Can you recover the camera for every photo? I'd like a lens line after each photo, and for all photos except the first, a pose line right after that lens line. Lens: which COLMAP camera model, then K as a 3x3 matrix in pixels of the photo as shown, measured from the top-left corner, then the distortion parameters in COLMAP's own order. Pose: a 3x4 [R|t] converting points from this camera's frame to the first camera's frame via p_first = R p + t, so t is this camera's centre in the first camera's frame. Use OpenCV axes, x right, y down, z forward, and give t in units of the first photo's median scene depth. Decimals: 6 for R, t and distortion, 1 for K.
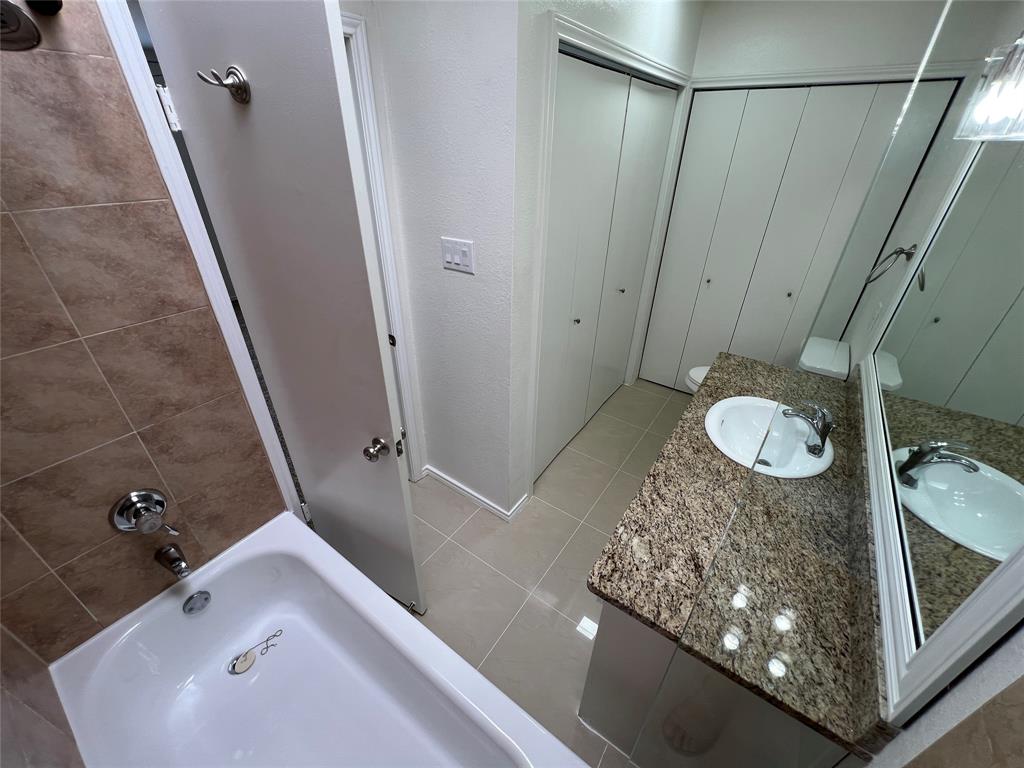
lens RADIAL K [[406.5, 0, 509.7], [0, 406.5, 380.4], [0, 0, 1]] dist [-0.008241, 0.001552]
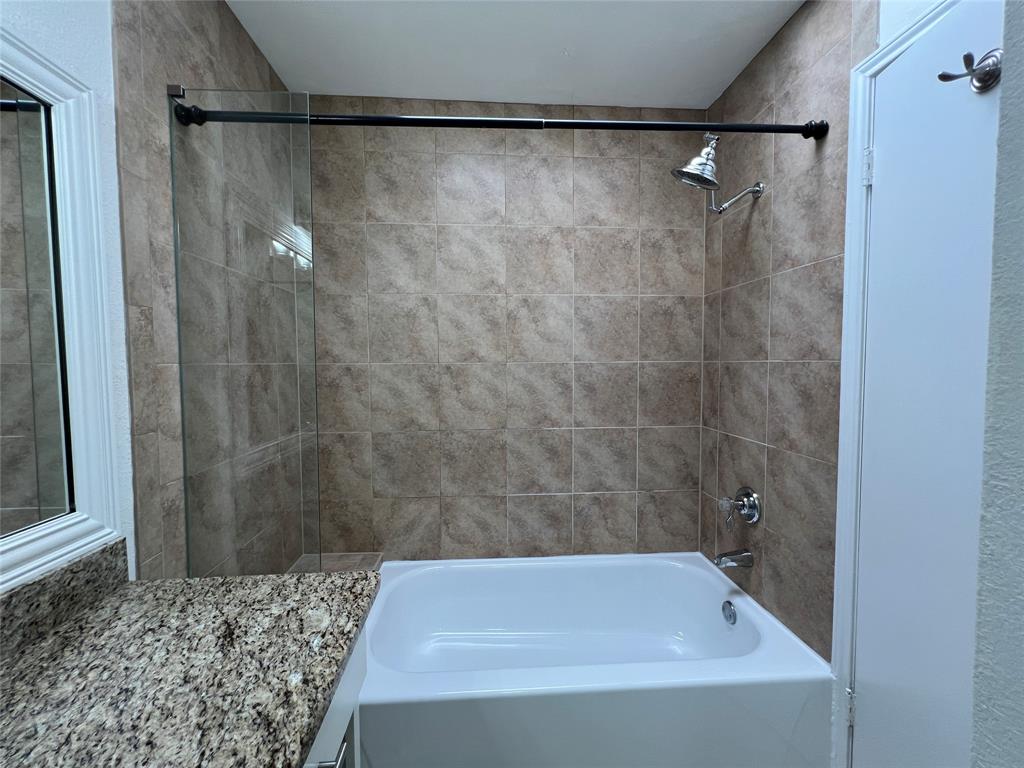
lens RADIAL K [[406.5, 0, 515.0], [0, 406.5, 384.2], [0, 0, 1]] dist [-0.008241, 0.001552]
pose [[-0.762118, 0.024689, -0.646967, 0.436940], [-0.336055, 0.839036, 0.427886, -0.290082], [0.553393, 0.543516, -0.631147, 1.221962]]
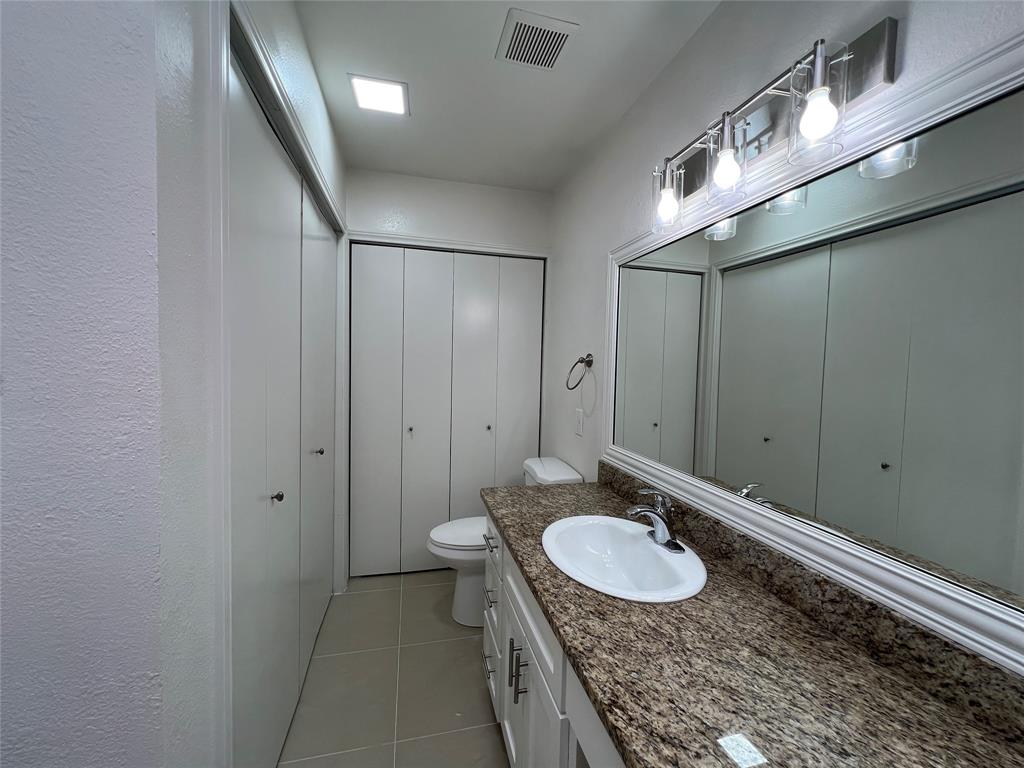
lens RADIAL K [[406.5, 0, 510.1], [0, 406.5, 381.2], [0, 0, 1]] dist [-0.008241, 0.001552]
pose [[0.650611, -0.031013, 0.758777, -0.083178], [0.372386, 0.883821, -0.283178, -0.014754], [-0.661841, 0.466797, 0.586572, 0.657913]]
